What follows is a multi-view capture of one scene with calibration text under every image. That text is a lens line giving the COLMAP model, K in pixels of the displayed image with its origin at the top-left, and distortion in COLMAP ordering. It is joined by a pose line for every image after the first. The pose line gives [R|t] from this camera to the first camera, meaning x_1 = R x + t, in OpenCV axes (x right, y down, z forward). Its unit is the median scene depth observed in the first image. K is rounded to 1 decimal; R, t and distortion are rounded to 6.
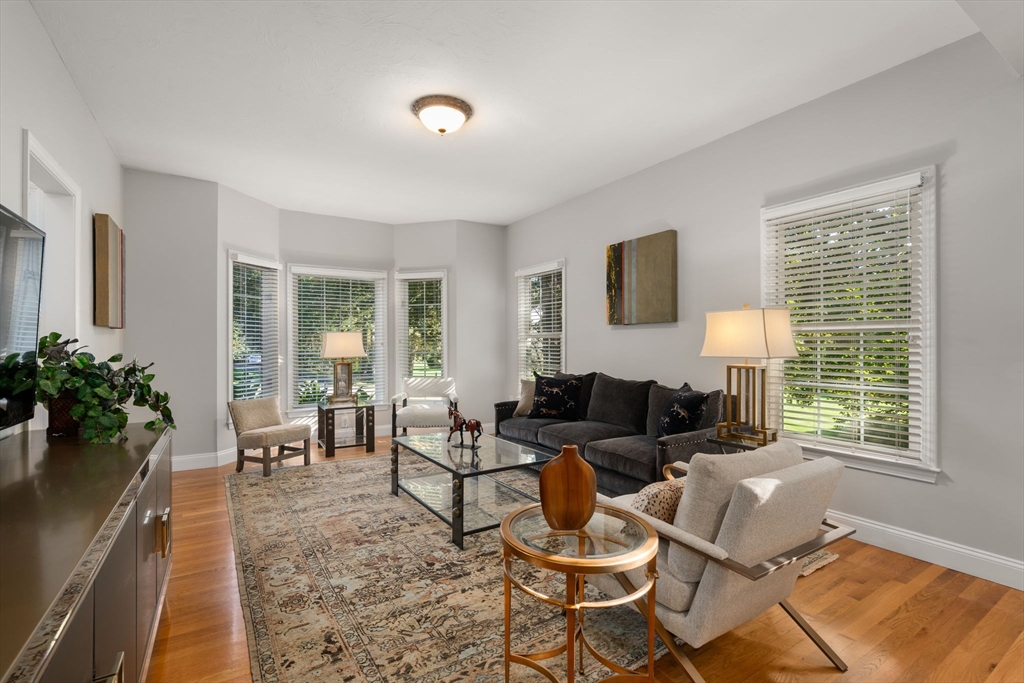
lens RADIAL K [[466.1, 0, 507.6], [0, 466.1, 341.4], [0, 0, 1]] dist [-0.002651, 0.000708]
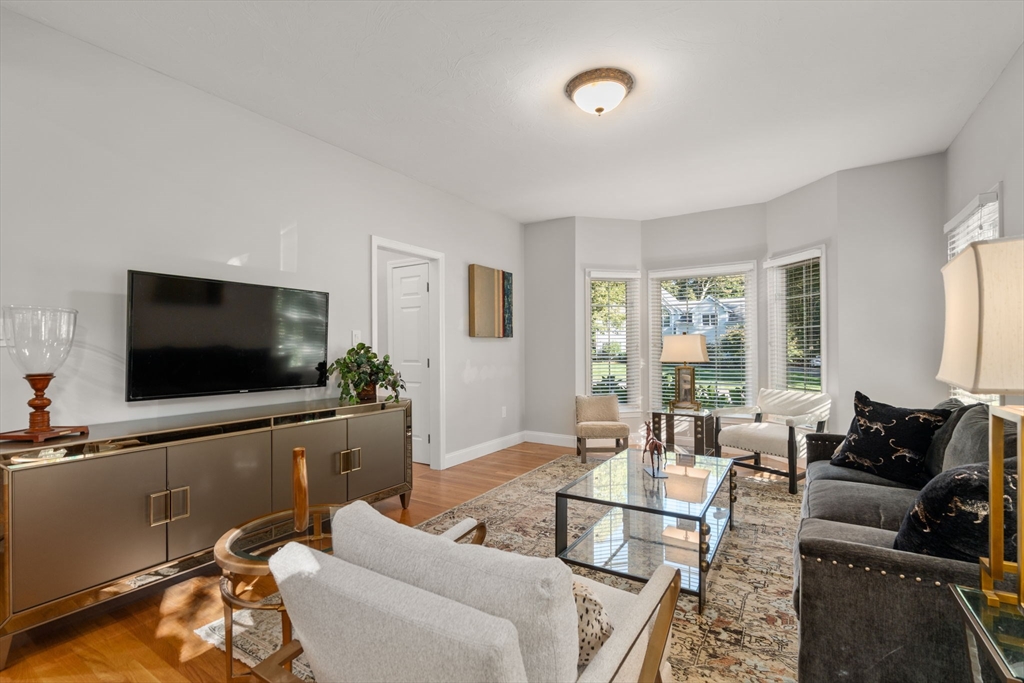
lens RADIAL K [[466.1, 0, 509.5], [0, 466.1, 344.1], [0, 0, 1]] dist [-0.002651, 0.000708]
pose [[0.427367, -0.009134, -0.904032, 0.432754], [0.007784, 0.999949, -0.006423, 0.002616], [0.904045, -0.004292, 0.427416, 0.336473]]
